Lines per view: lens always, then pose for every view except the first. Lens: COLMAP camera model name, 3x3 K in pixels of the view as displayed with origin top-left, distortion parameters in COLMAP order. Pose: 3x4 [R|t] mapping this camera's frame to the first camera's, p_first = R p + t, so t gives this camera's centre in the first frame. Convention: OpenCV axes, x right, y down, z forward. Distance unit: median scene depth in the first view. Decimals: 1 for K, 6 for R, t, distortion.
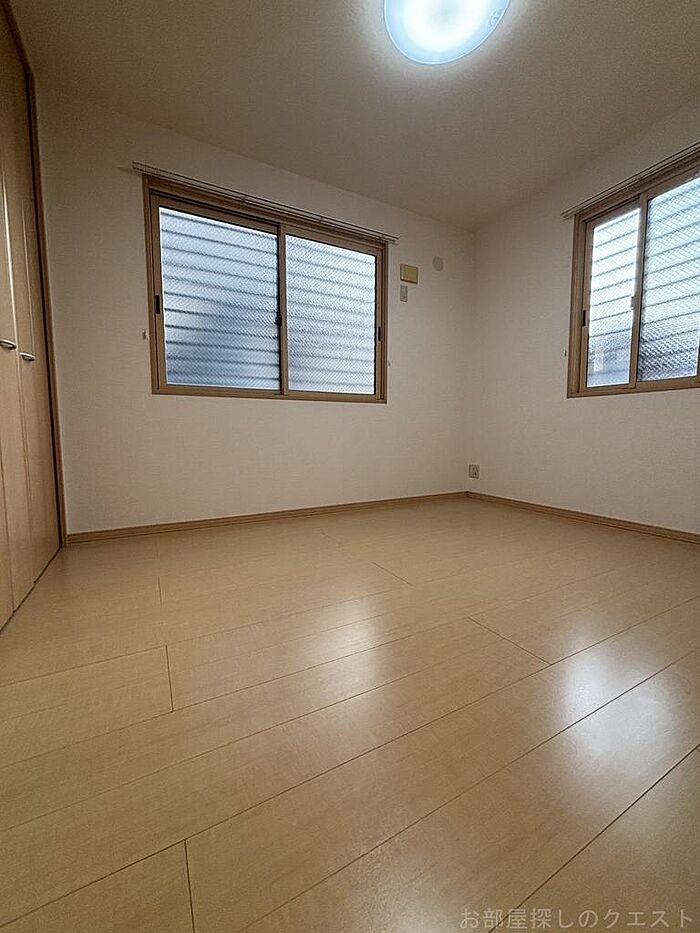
lens RADIAL K [[378.5, 0, 352.5], [0, 378.5, 463.3], [0, 0, 1]] dist [0.007676, -0.000549]
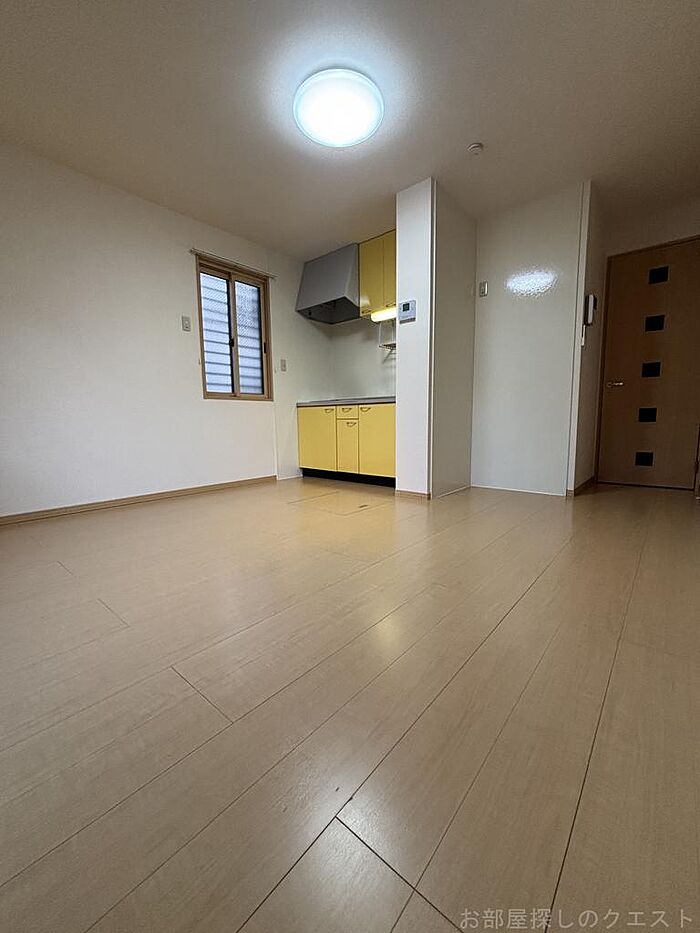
lens RADIAL K [[378.5, 0, 352.5], [0, 378.5, 463.3], [0, 0, 1]] dist [0.007676, -0.000549]
pose [[0.854929, -0.091534, 0.510606, -0.538341], [0.084819, 0.995728, 0.036484, 0.042464], [-0.511764, 0.012118, 0.859041, -0.373092]]
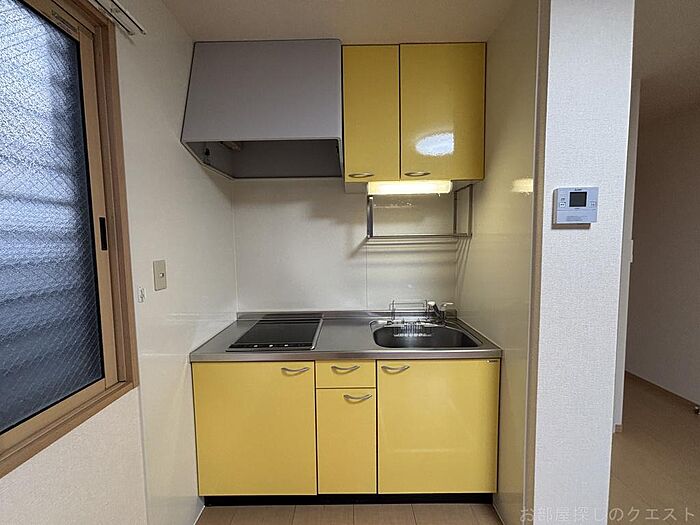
lens RADIAL K [[284.0, 0, 350.0], [0, 284.0, 262.5], [0, 0, 1]] dist [0.007676, -0.000549]
pose [[0.321890, -0.093496, 0.942149, -0.205421], [0.120238, 0.991092, 0.057273, -0.429919], [-0.939111, 0.094847, 0.330264, 0.938450]]
